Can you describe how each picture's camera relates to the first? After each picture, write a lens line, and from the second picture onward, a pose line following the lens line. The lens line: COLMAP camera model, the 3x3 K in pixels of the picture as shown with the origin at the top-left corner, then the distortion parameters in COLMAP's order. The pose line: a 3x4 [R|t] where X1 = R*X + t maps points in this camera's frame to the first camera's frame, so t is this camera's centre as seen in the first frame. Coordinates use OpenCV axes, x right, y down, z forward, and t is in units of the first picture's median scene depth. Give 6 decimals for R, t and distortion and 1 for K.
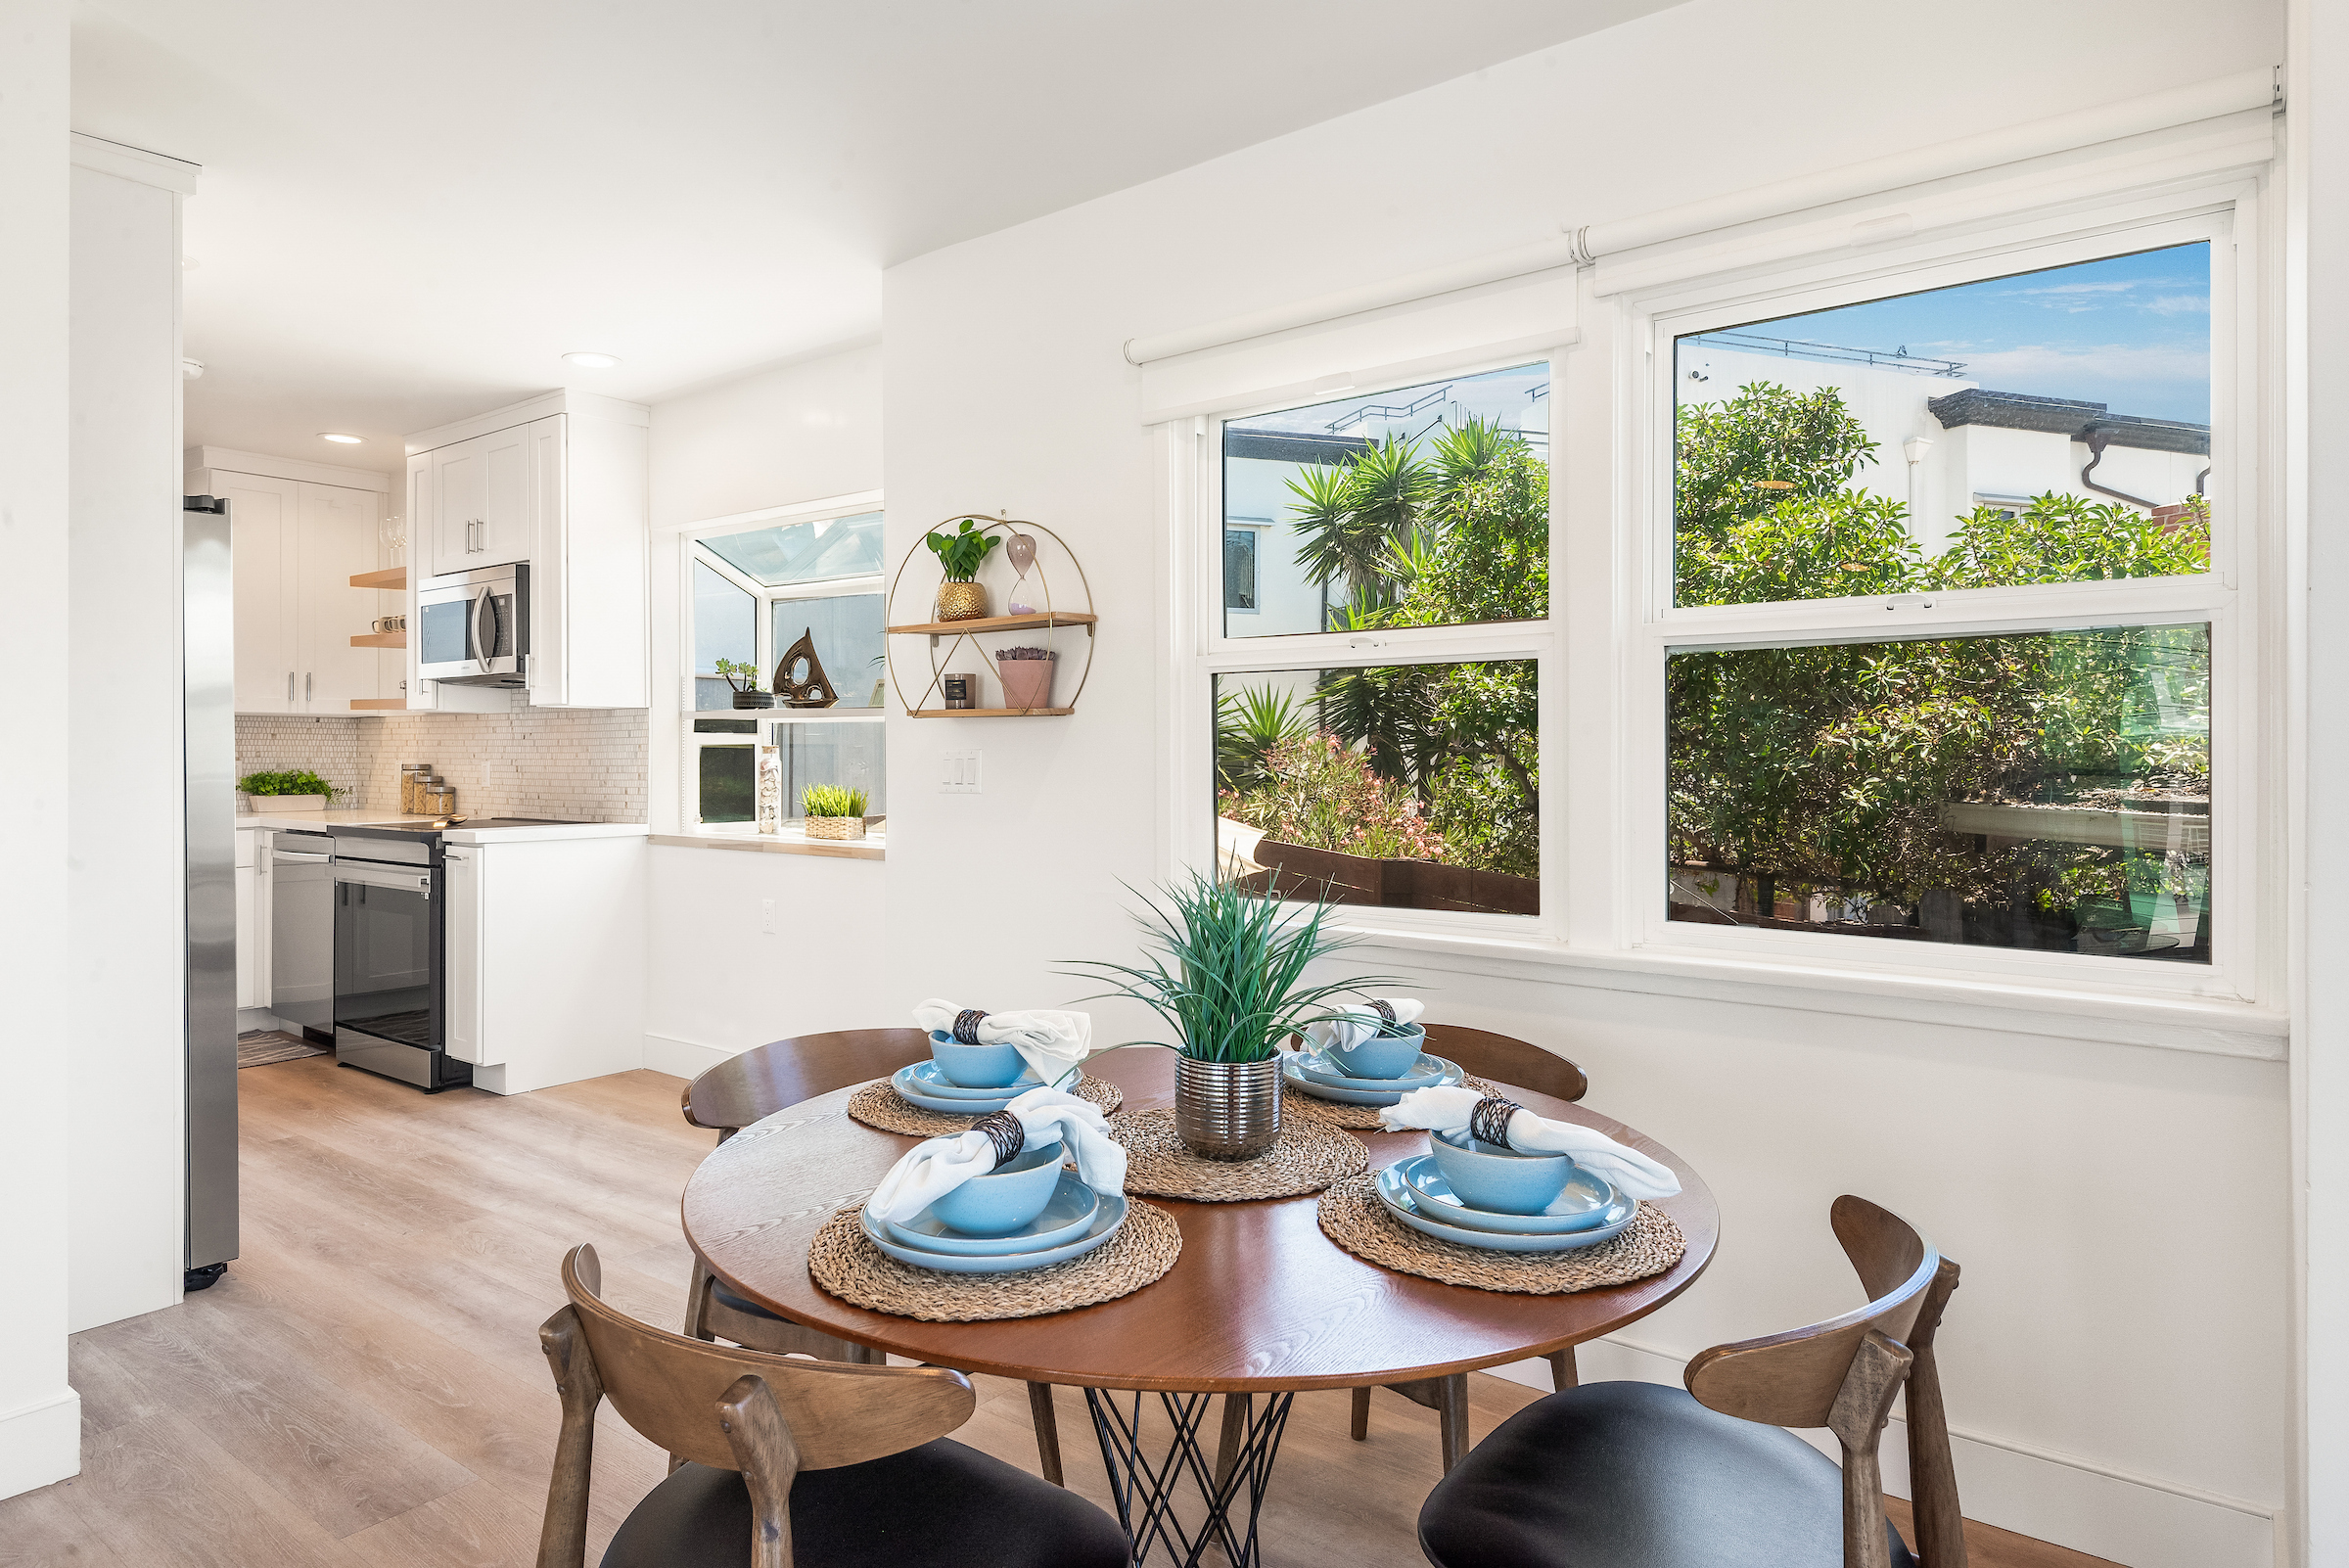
lens RADIAL K [[1374.4, 0, 1136.4], [0, 1374.4, 768.3], [0, 0, 1]] dist [0.042088, -0.002442]
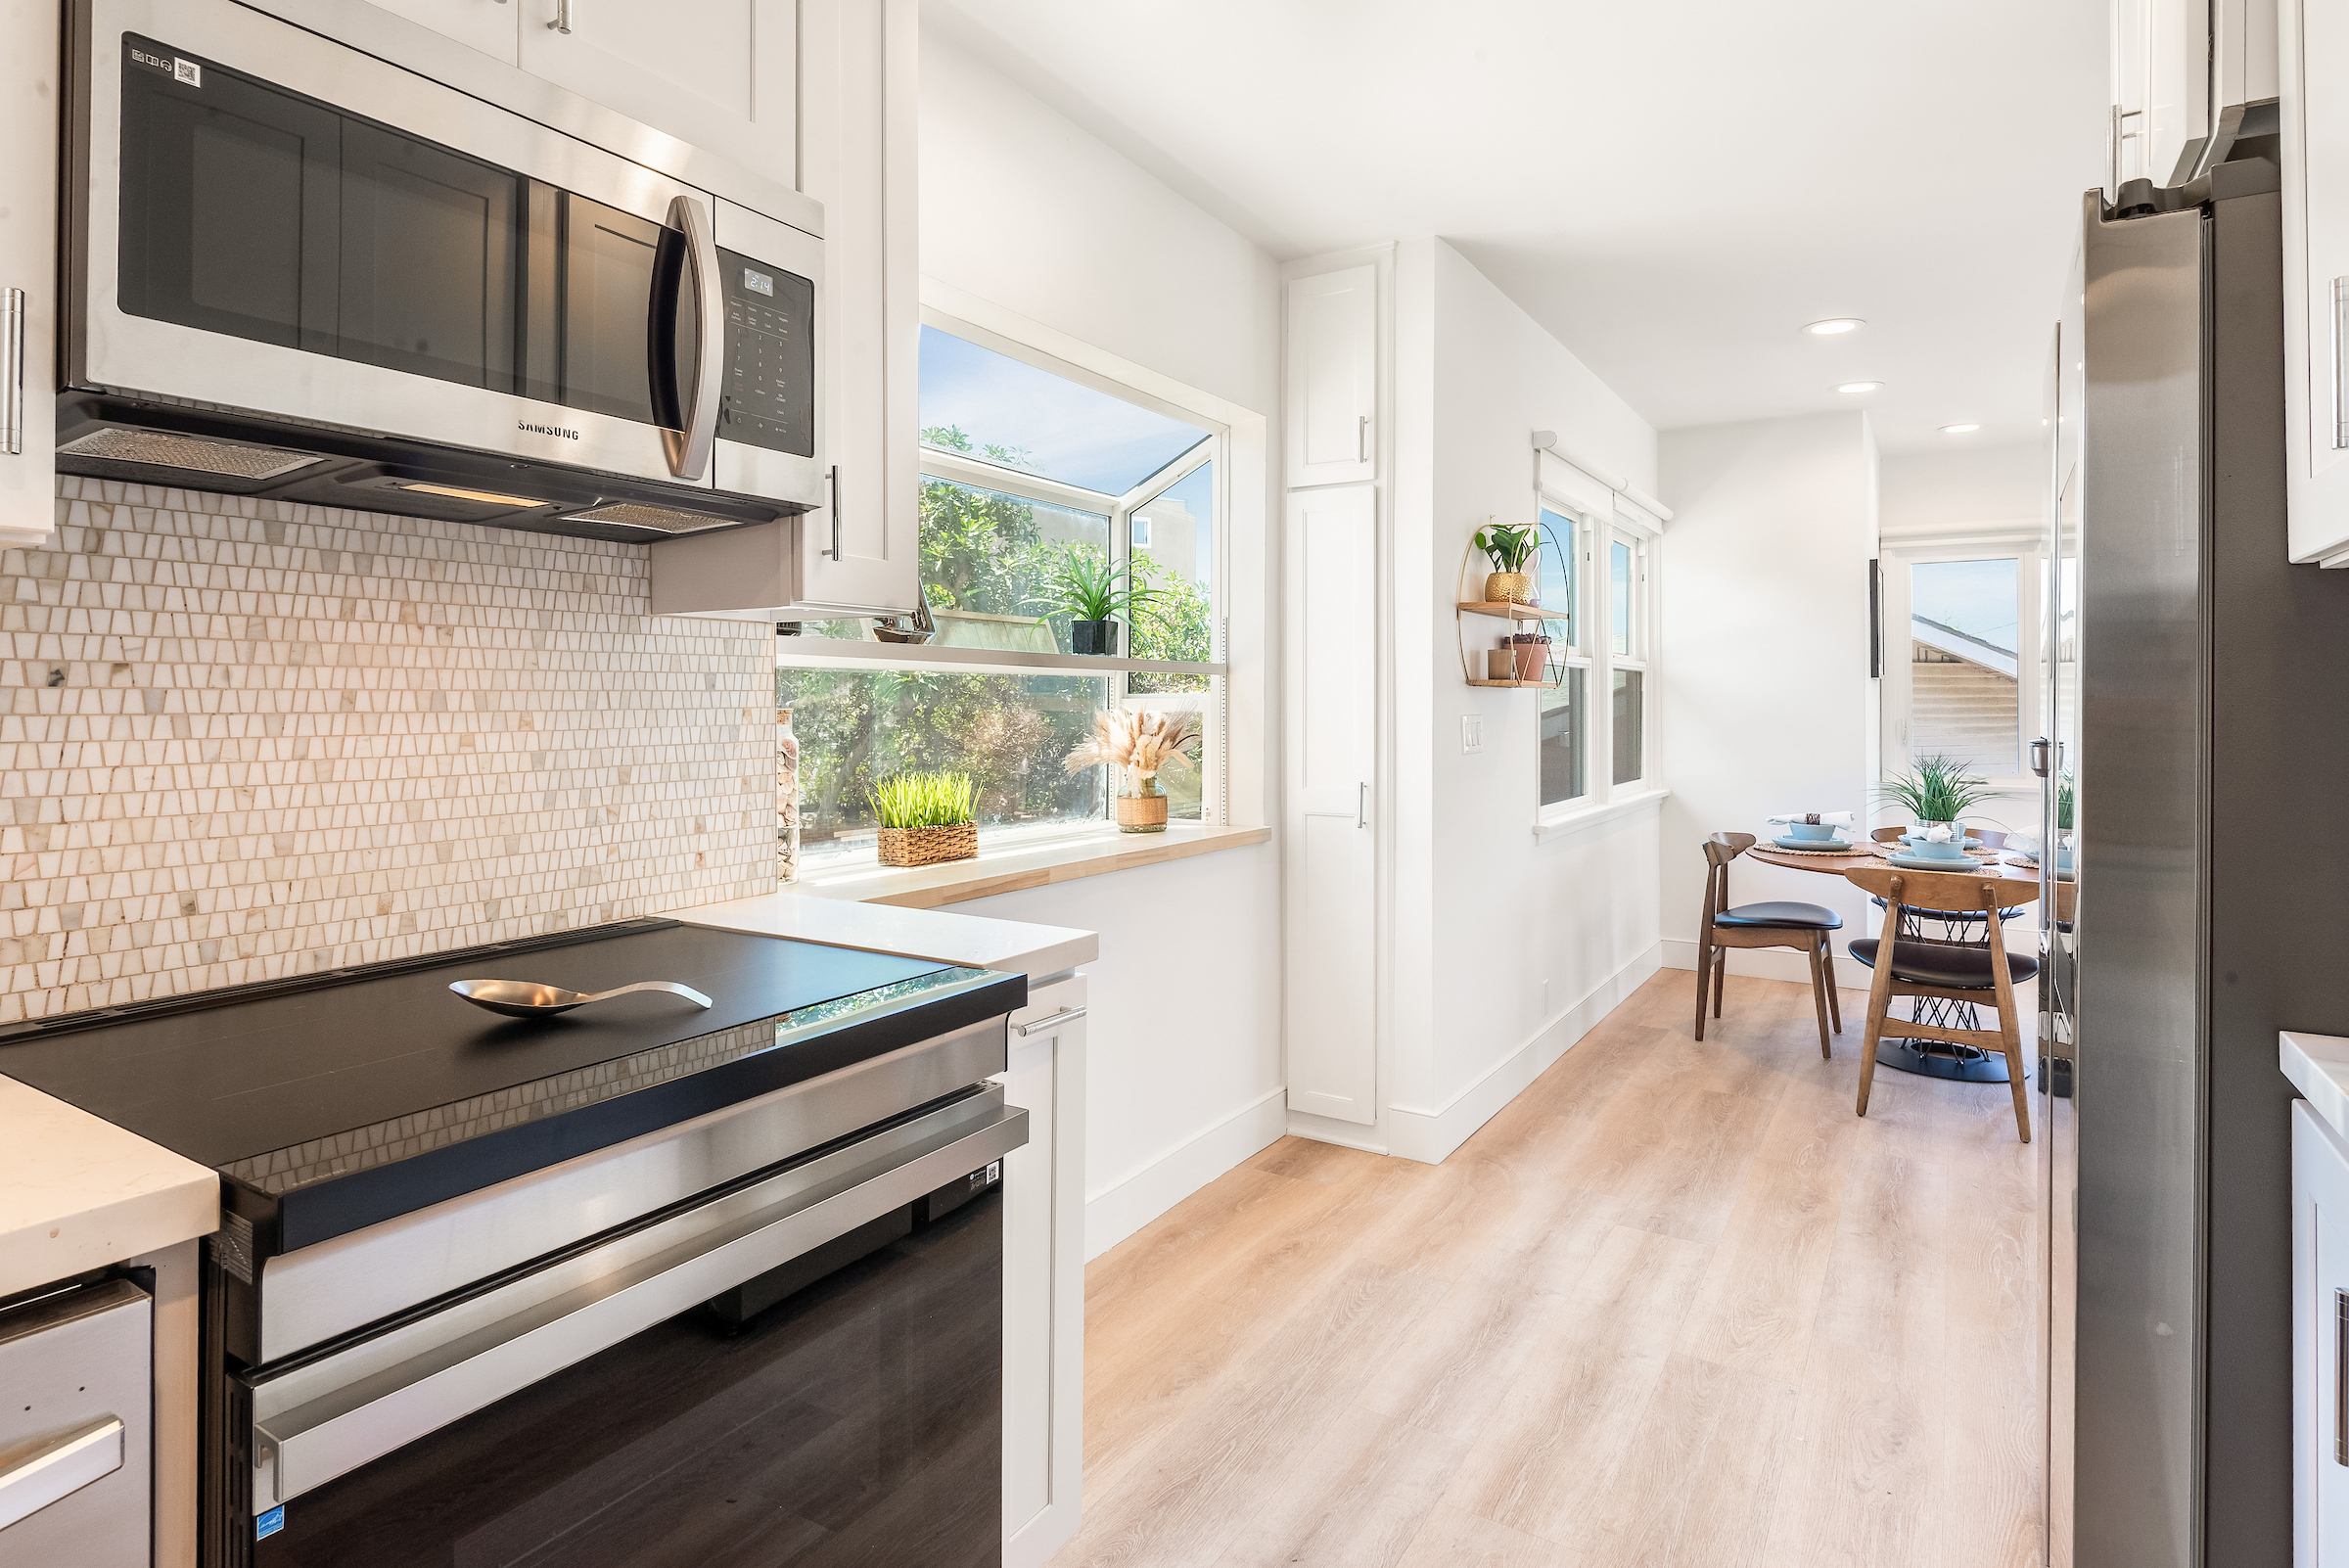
lens RADIAL K [[1226.3, 0, 1148.0], [0, 1226.3, 696.9], [0, 0, 1]] dist [0.022748, -0.016361]
pose [[-0.099032, -0.009650, 0.995037, -0.791864], [-0.001876, 0.999953, 0.009511, -0.025791], [-0.995083, -0.000925, -0.099045, 0.980683]]
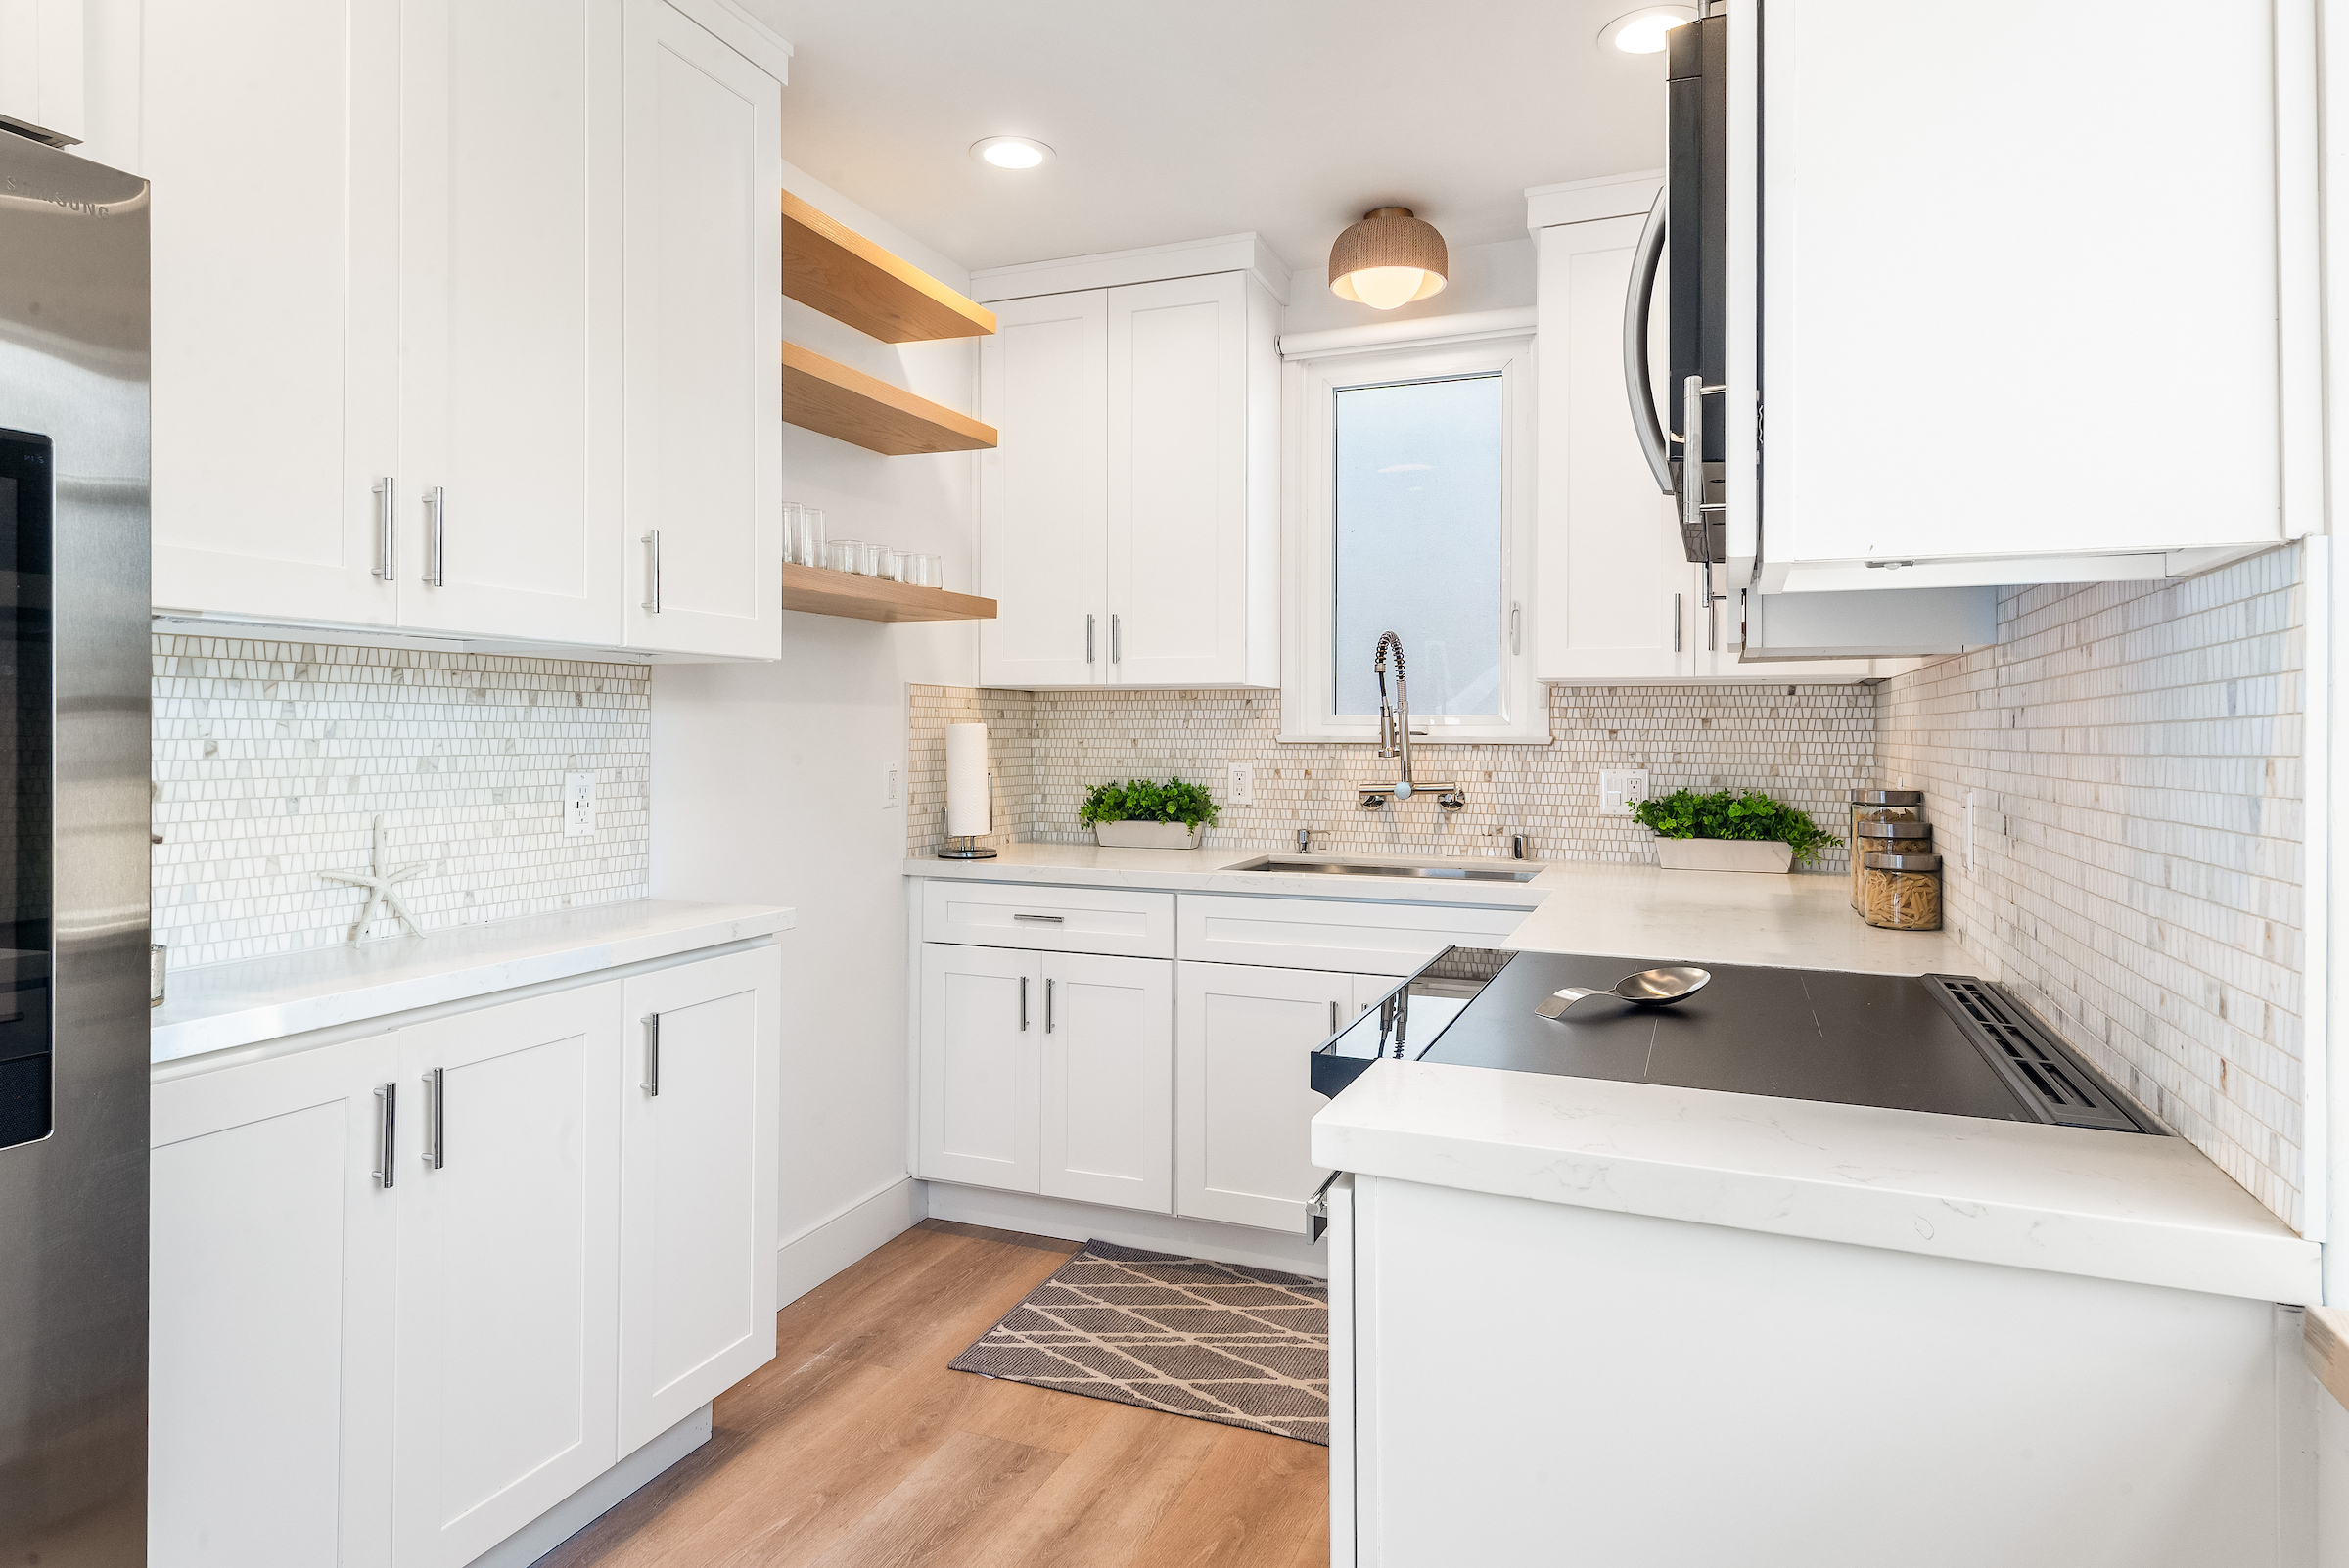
lens RADIAL K [[1358.0, 0, 1134.2], [0, 1358.0, 721.2], [0, 0, 1]] dist [0.039934, -0.002540]
pose [[0.274891, -0.010717, -0.961416, -0.246471], [-0.012148, 0.999819, -0.014619, -0.018487], [0.961399, 0.015698, 0.274711, 0.871439]]
